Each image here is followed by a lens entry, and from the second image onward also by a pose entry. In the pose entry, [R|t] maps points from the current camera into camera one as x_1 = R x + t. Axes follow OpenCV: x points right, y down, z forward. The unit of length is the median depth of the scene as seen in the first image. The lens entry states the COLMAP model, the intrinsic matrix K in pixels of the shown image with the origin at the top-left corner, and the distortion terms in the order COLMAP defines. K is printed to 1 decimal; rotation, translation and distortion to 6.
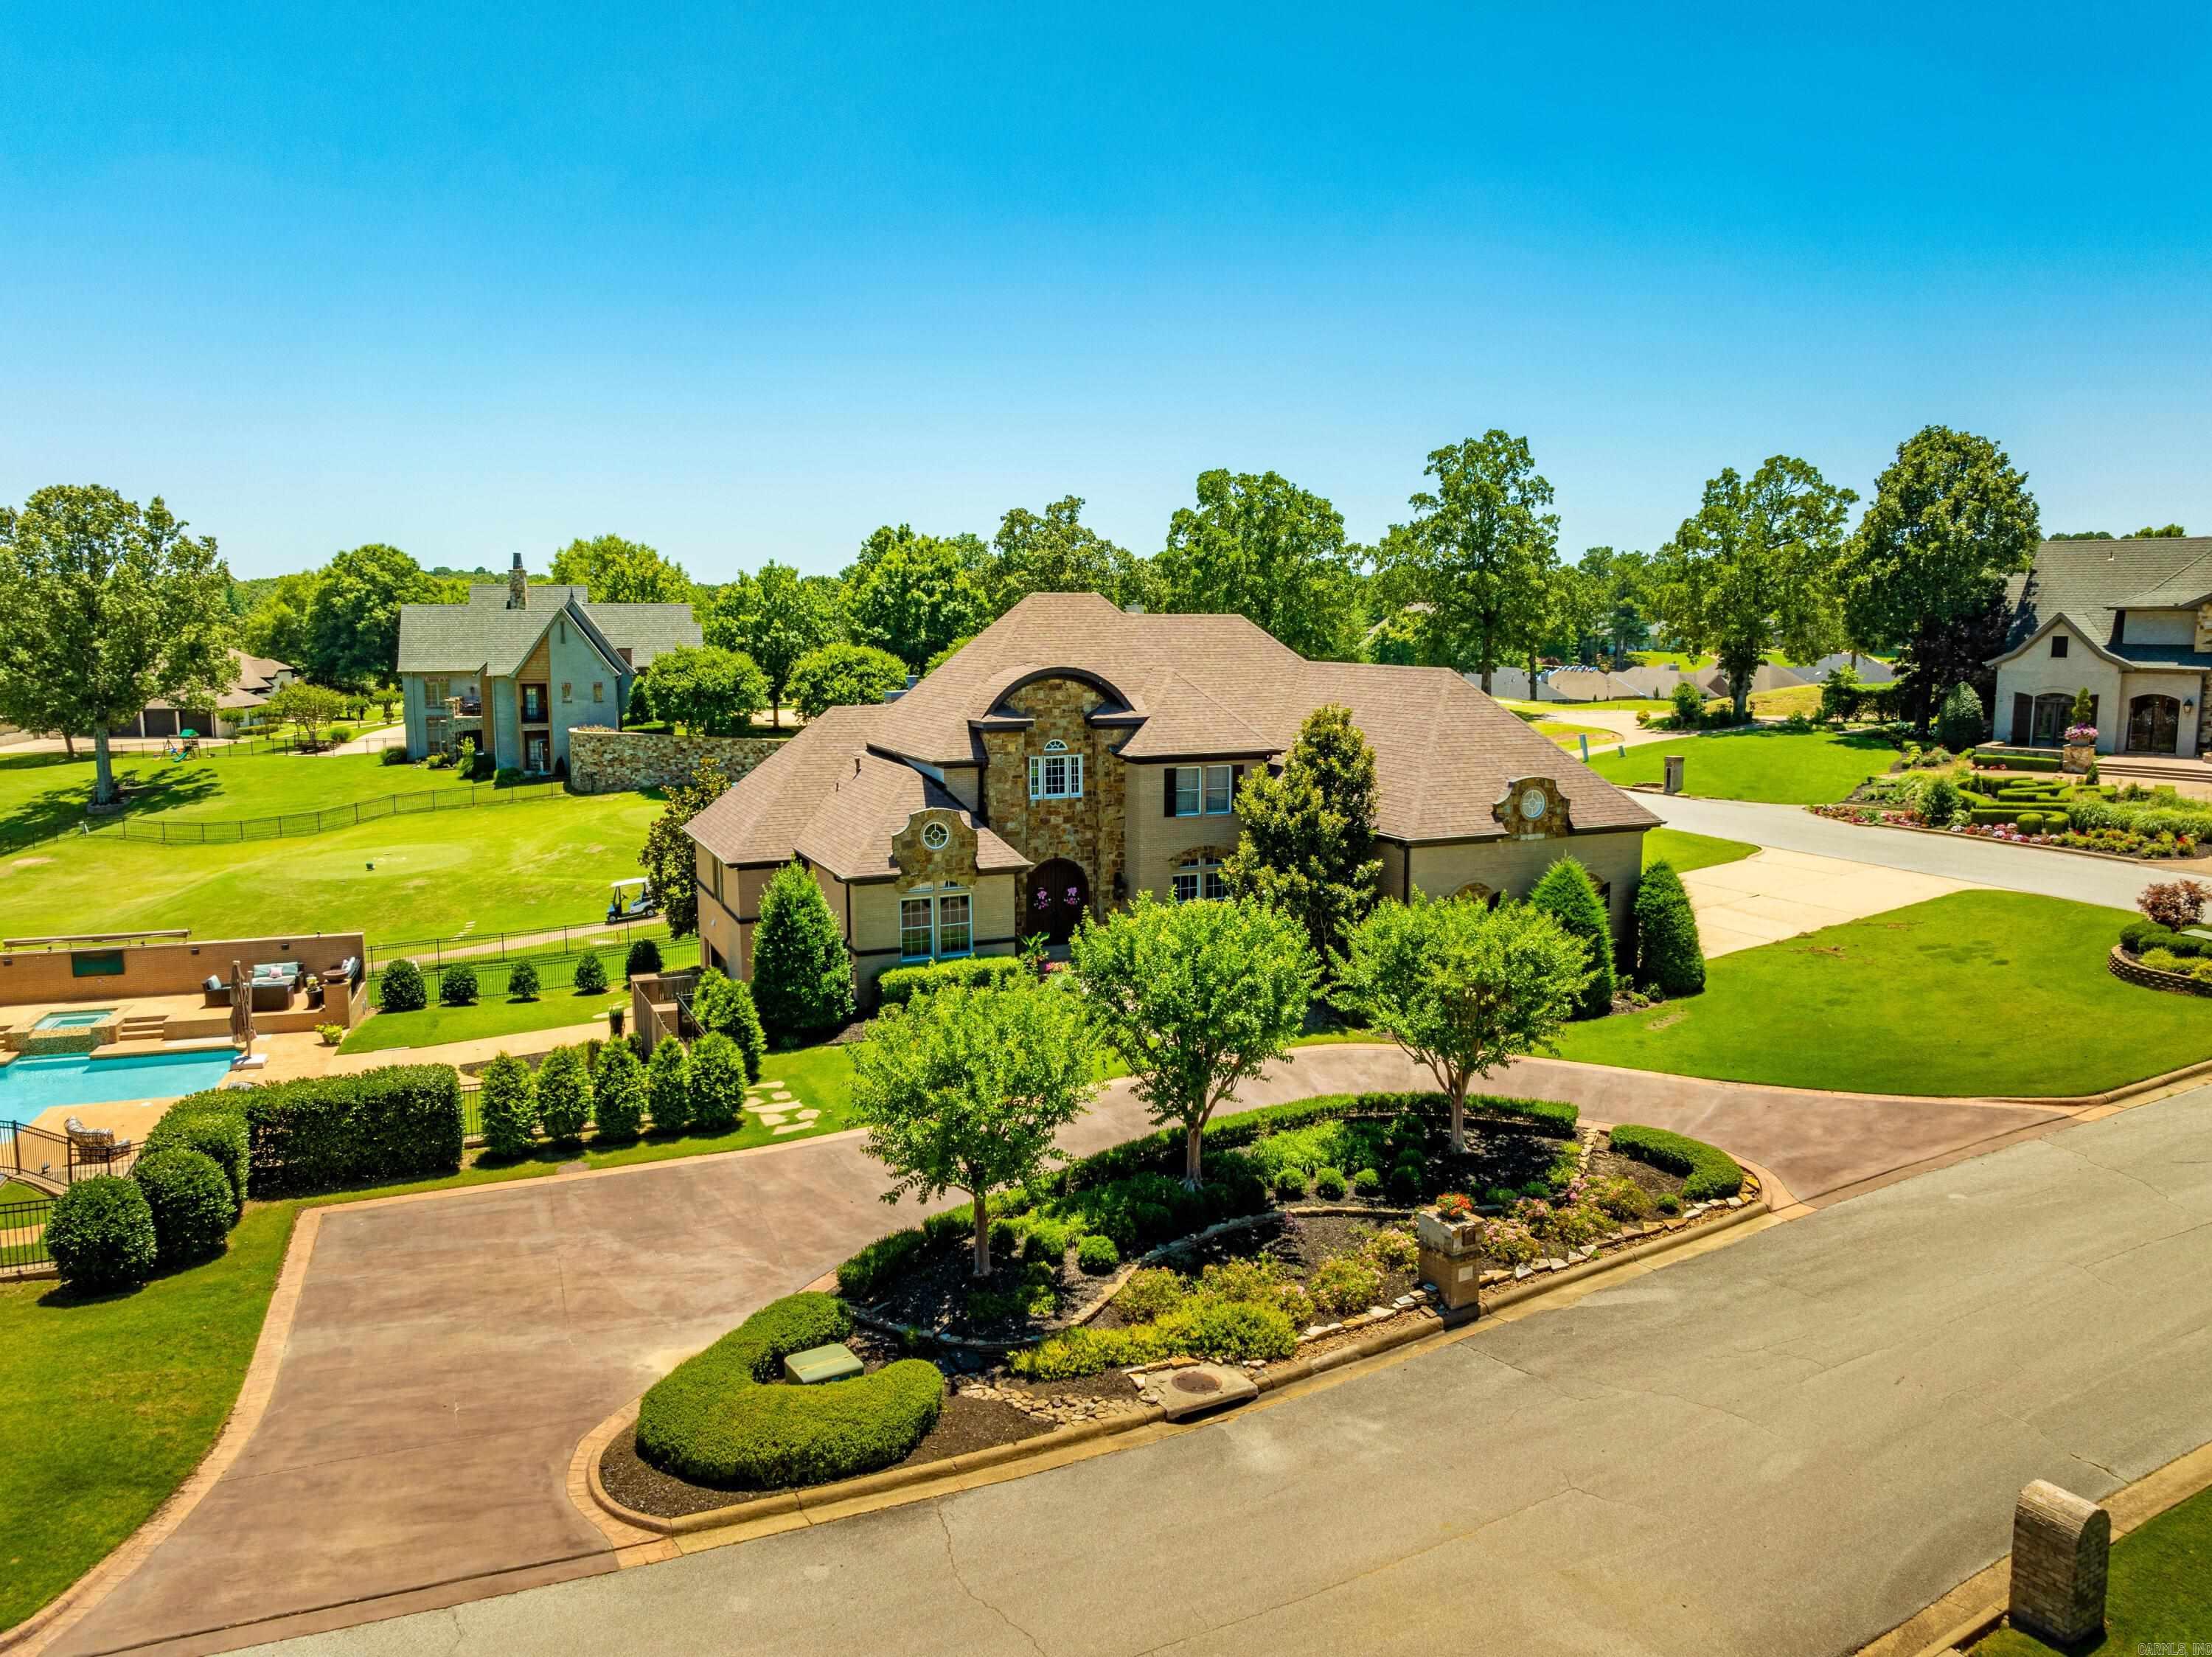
lens RADIAL K [[1562.2, 0, 1098.1], [0, 1562.2, 828.9], [0, 0, 1]] dist [-0.032930, 0.019204]
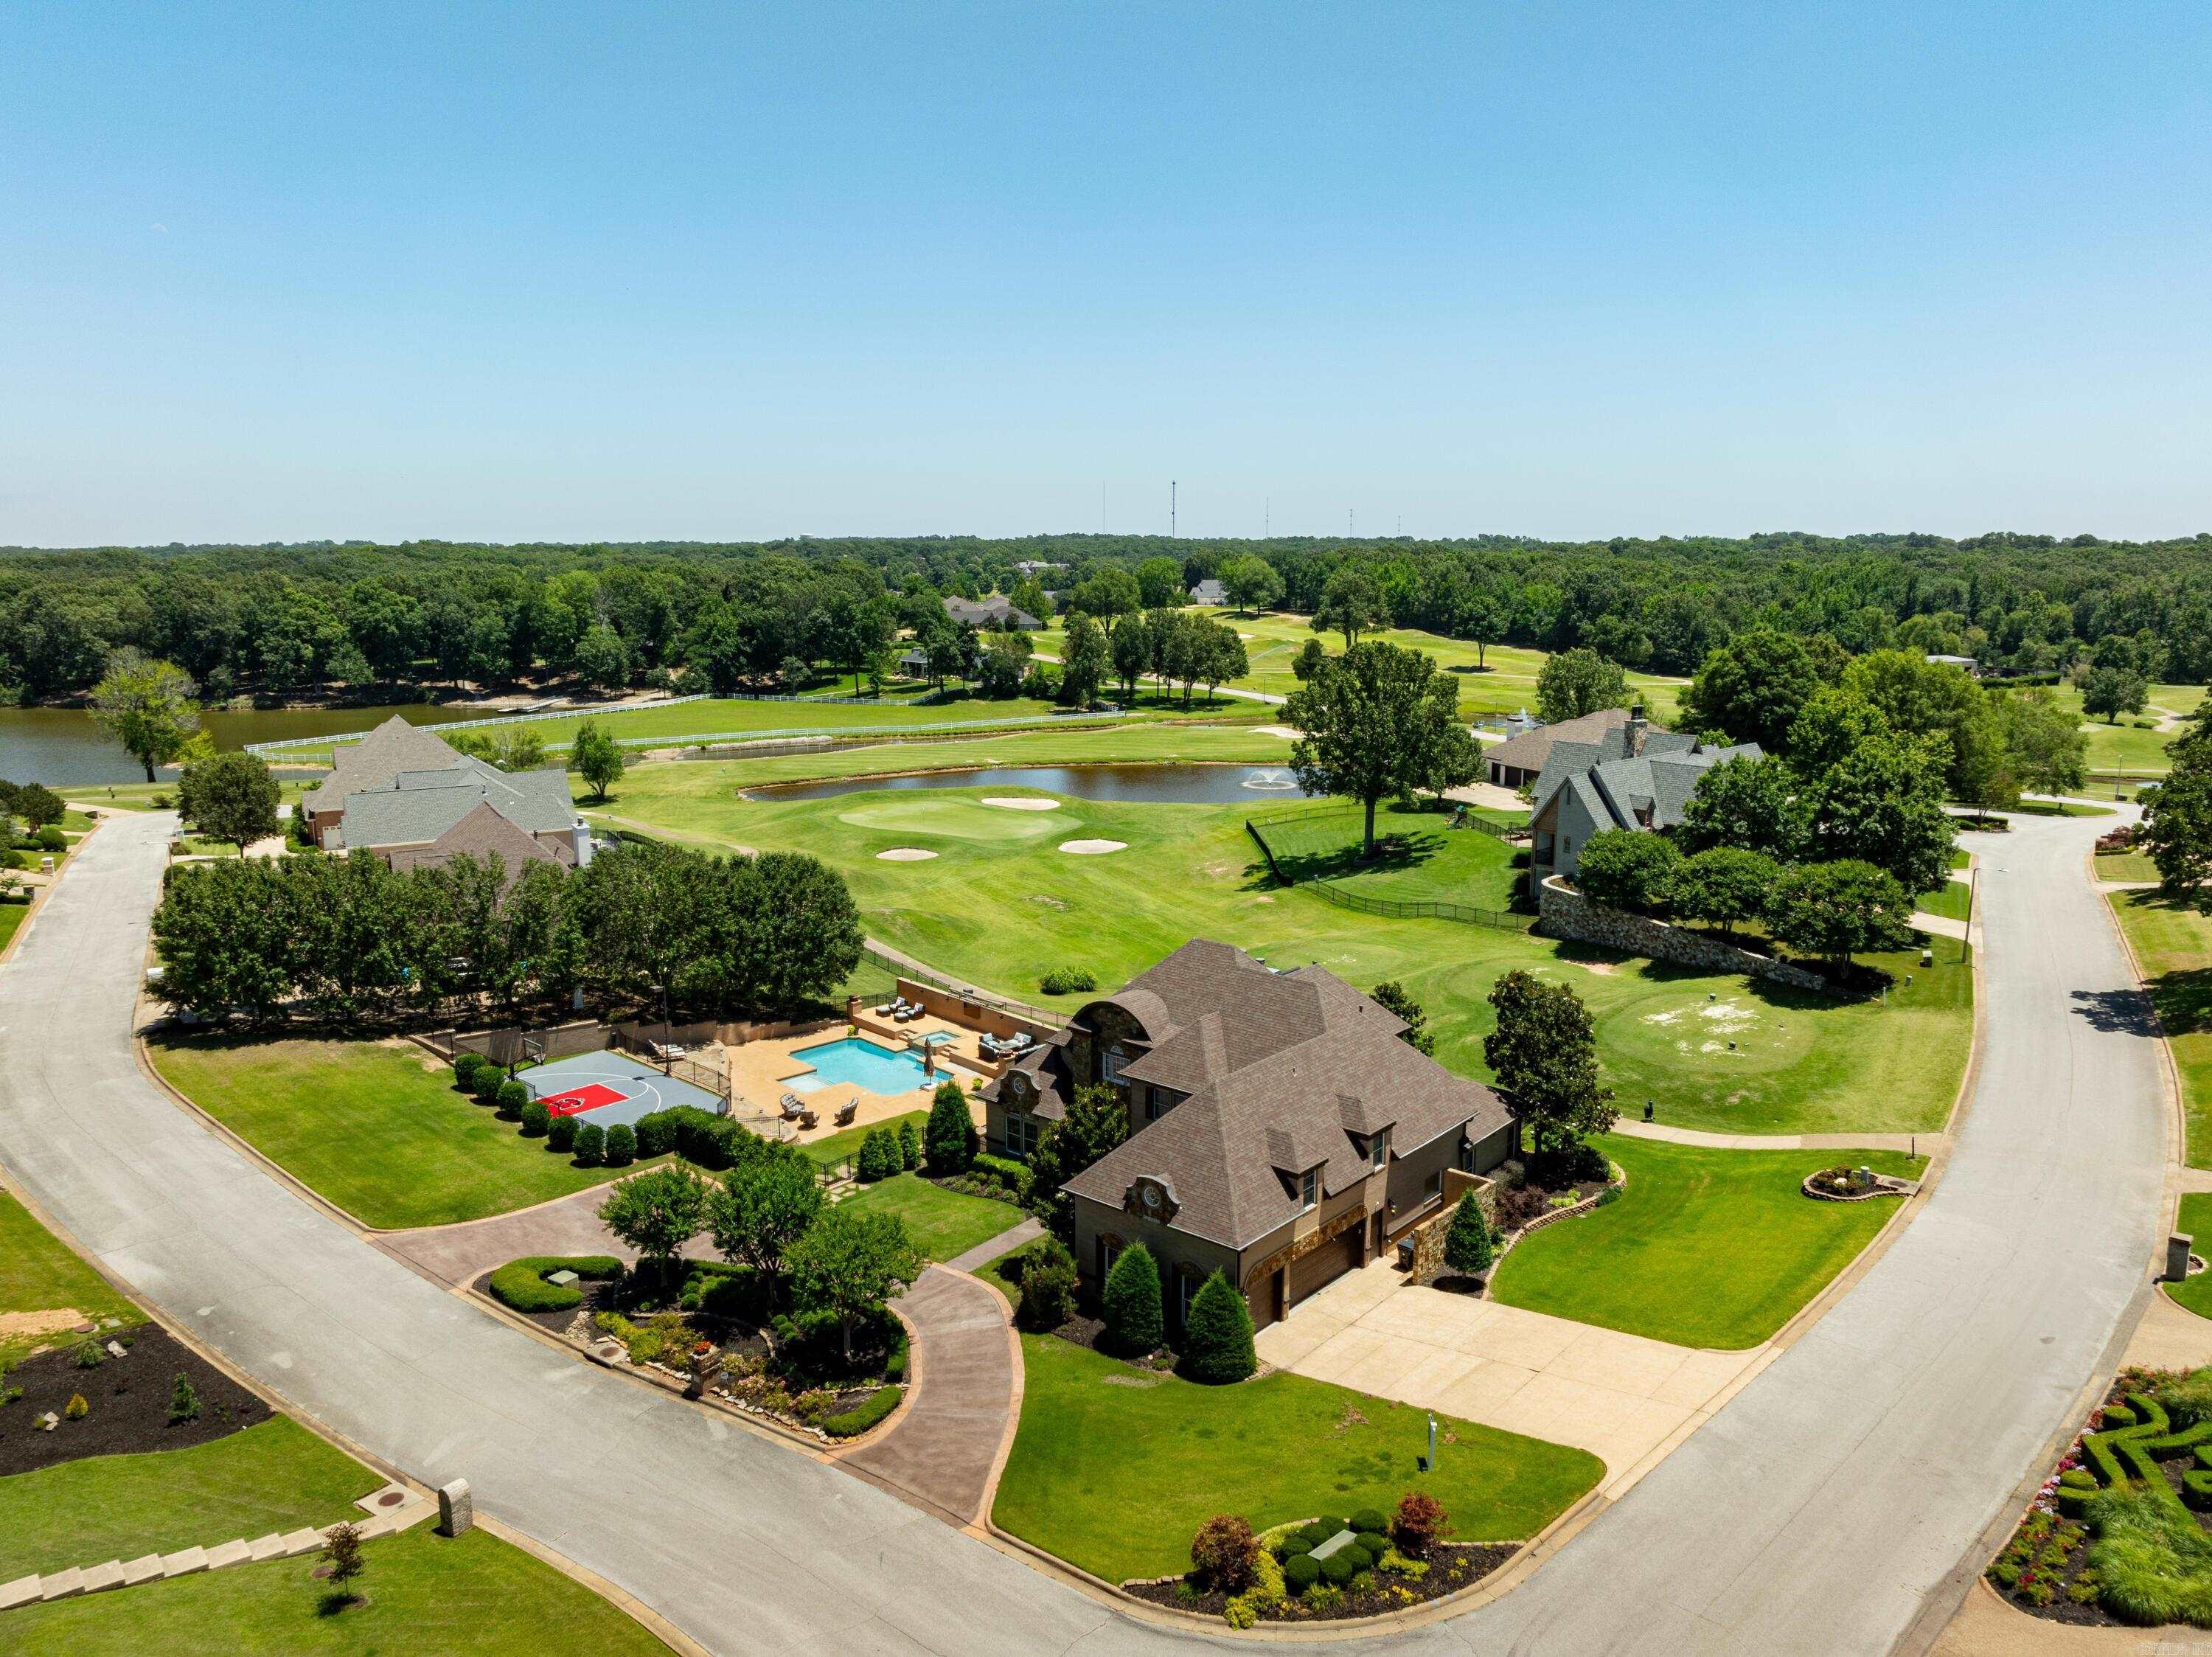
lens RADIAL K [[1562.2, 0, 1092.5], [0, 1562.2, 835.7], [0, 0, 1]] dist [-0.032930, 0.019204]
pose [[0.434538, 0.163923, -0.885611, 0.598961], [-0.121304, 0.984990, 0.122798, -0.207736], [0.892447, 0.054068, 0.447900, 0.130644]]
